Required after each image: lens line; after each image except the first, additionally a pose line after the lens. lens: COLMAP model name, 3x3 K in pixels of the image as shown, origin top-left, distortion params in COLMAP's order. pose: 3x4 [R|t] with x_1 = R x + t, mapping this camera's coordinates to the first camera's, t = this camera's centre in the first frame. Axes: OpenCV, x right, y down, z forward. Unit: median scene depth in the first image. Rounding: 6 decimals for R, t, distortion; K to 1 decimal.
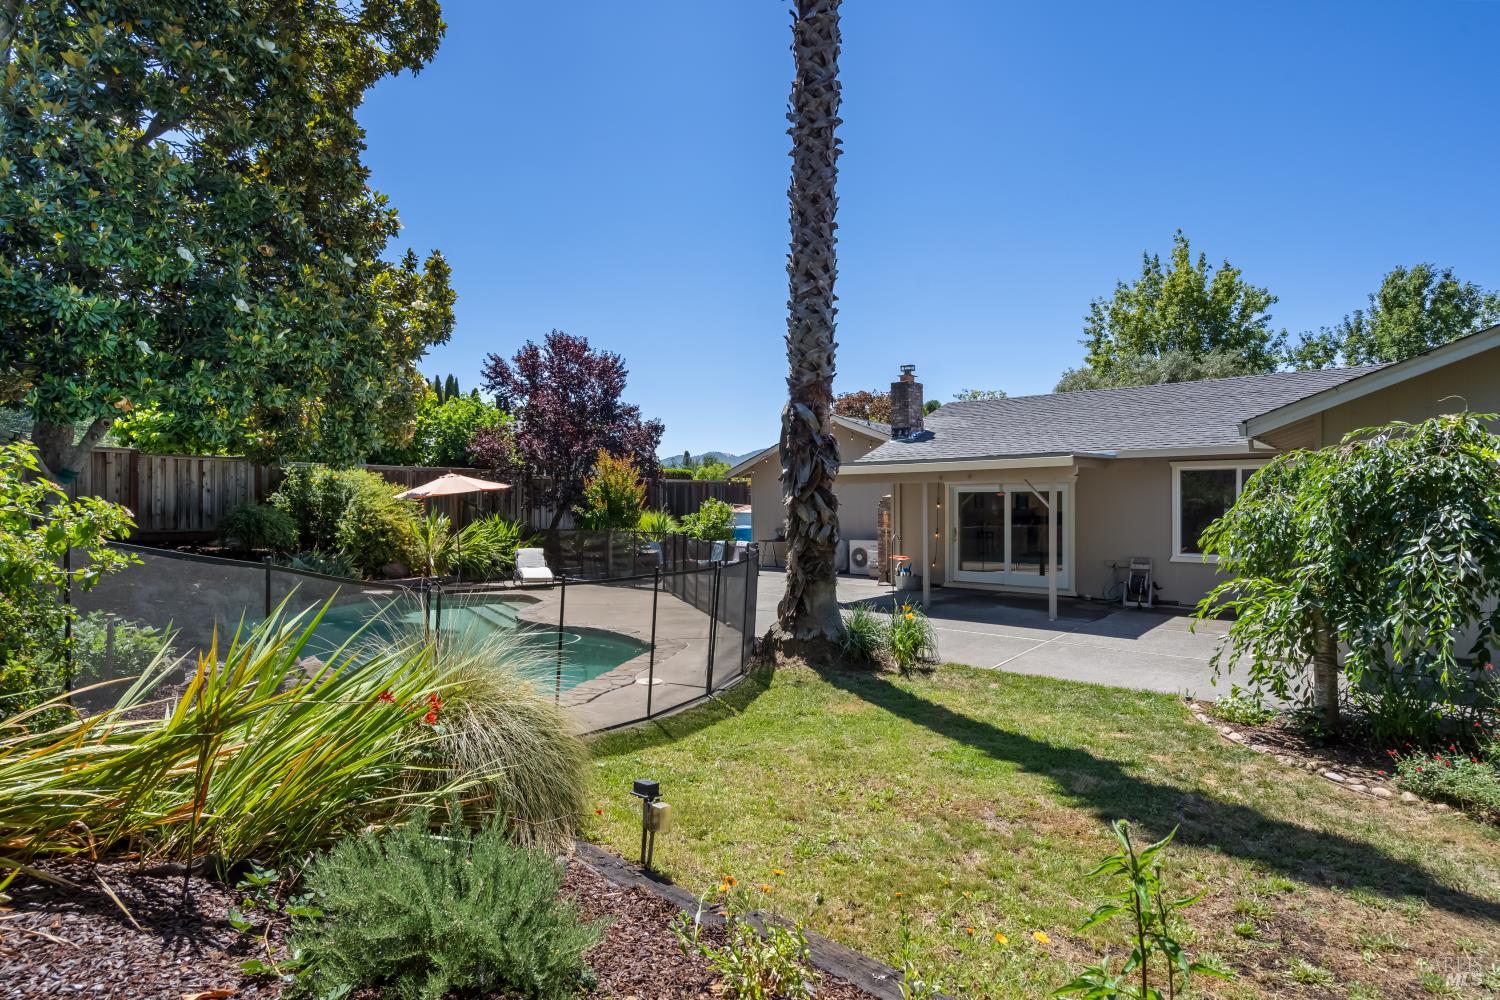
lens RADIAL K [[771.8, 0, 751.5], [0, 771.8, 513.1], [0, 0, 1]] dist [0.000556, 0.000365]
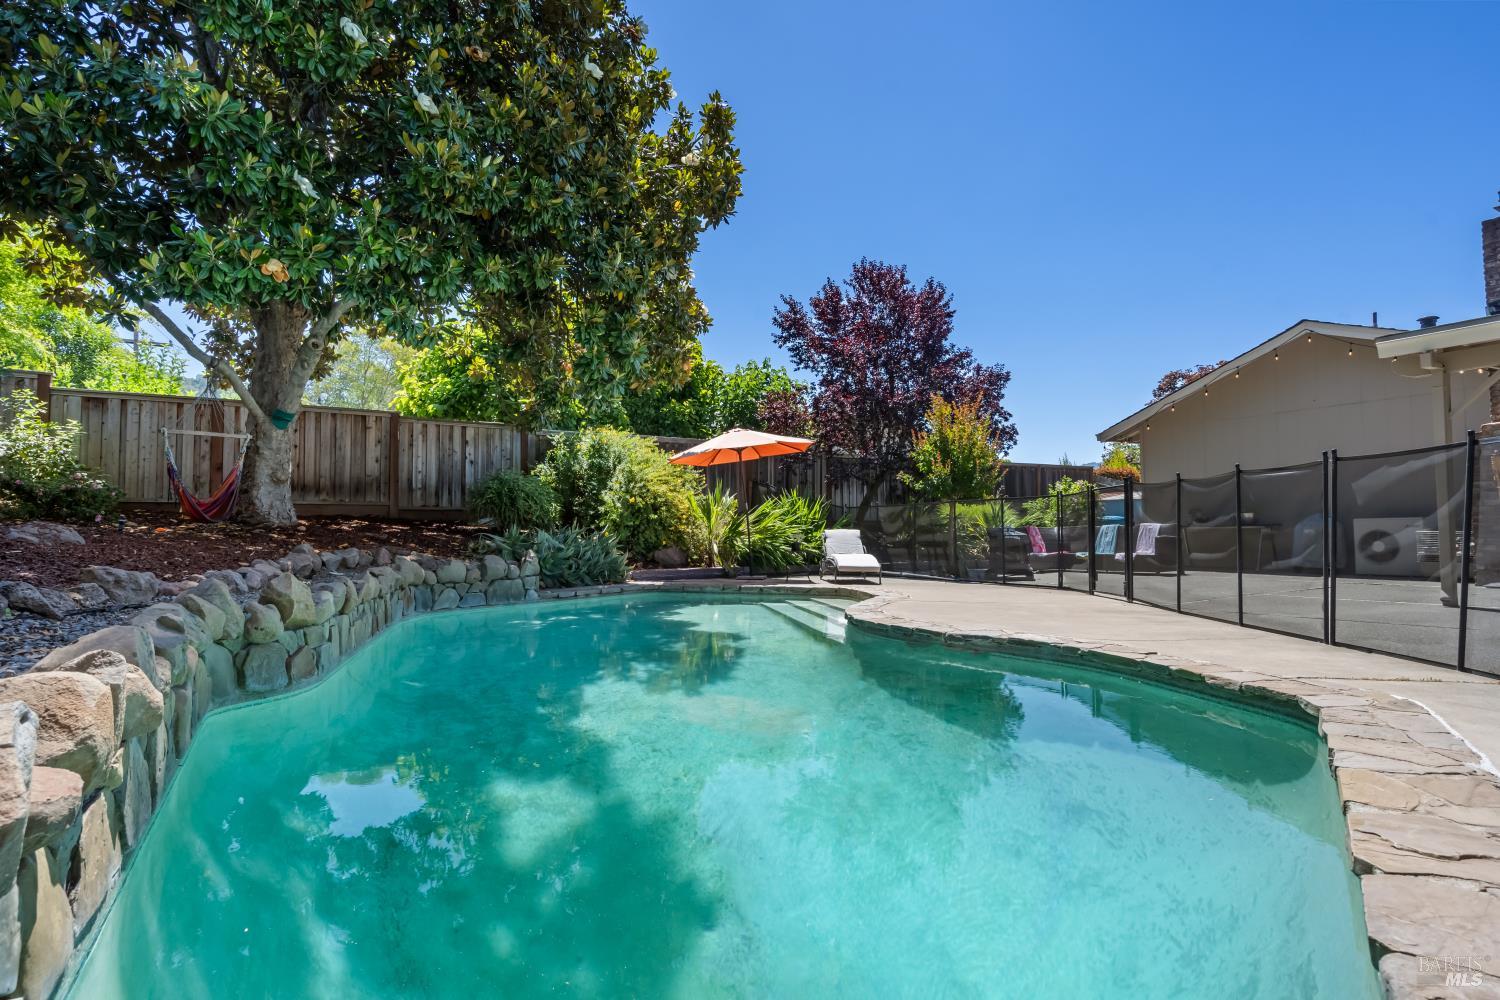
lens RADIAL K [[739.6, 0, 748.6], [0, 739.6, 514.8], [0, 0, 1]] dist [0.000720, 0.000411]
pose [[0.935761, -0.018637, -0.352143, -0.128895], [0.006031, 0.999302, -0.036862, 0.058086], [0.352584, 0.032370, 0.935220, 0.336963]]
